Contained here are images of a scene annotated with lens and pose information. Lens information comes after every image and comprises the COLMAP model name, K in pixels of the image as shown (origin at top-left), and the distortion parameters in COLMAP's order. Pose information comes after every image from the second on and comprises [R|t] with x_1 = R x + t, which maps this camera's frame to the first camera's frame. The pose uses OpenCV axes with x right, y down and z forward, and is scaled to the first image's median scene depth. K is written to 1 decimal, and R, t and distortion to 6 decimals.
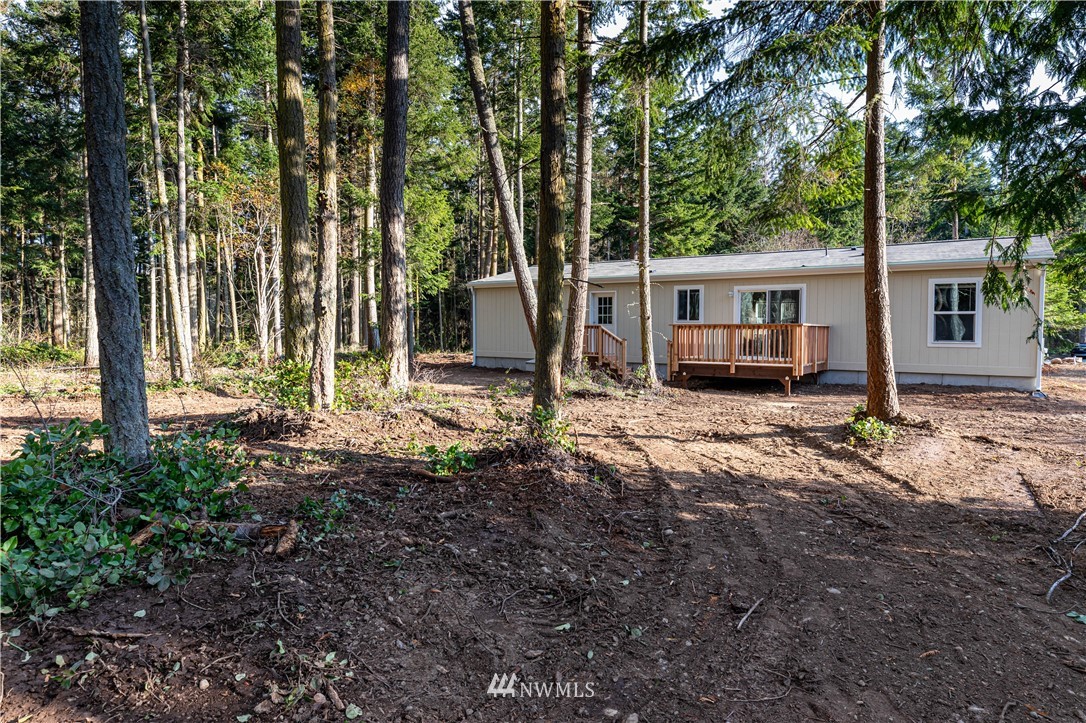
lens RADIAL K [[622.3, 0, 543.0], [0, 622.3, 361.5], [0, 0, 1]] dist [-0.001135, -0.000367]
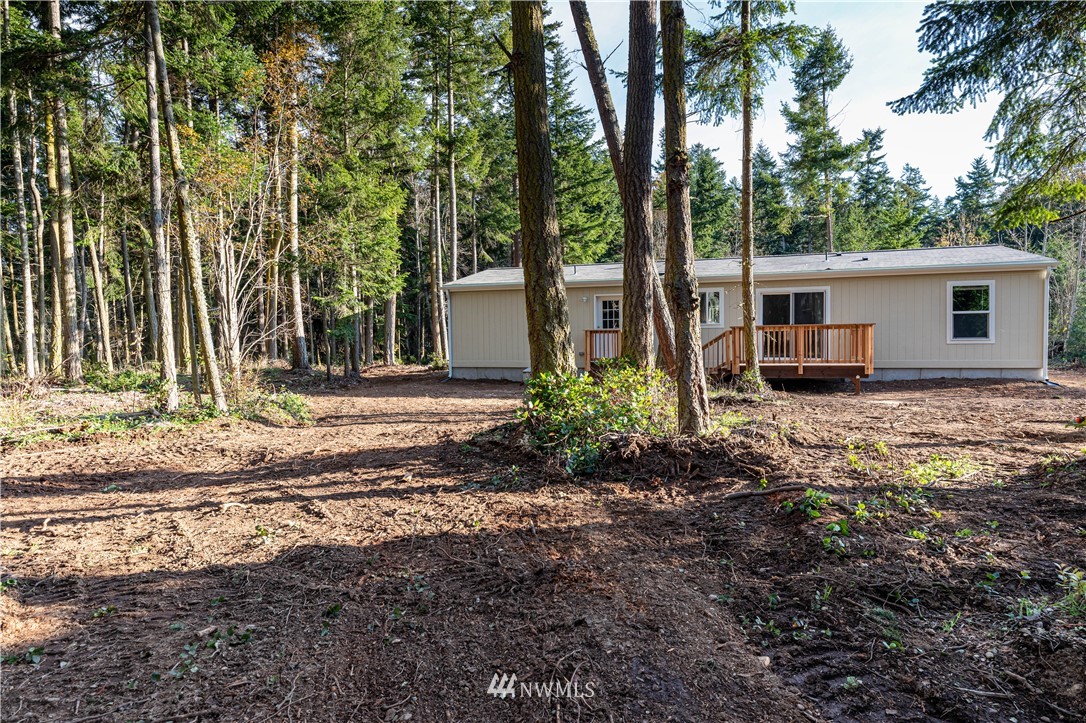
lens RADIAL K [[622.3, 0, 543.0], [0, 622.3, 361.5], [0, 0, 1]] dist [-0.001135, -0.000367]
pose [[0.959116, -0.028030, 0.281622, -0.311648], [0.032502, 0.999409, -0.011221, -0.003119], [-0.281141, 0.019915, 0.959460, 0.132620]]
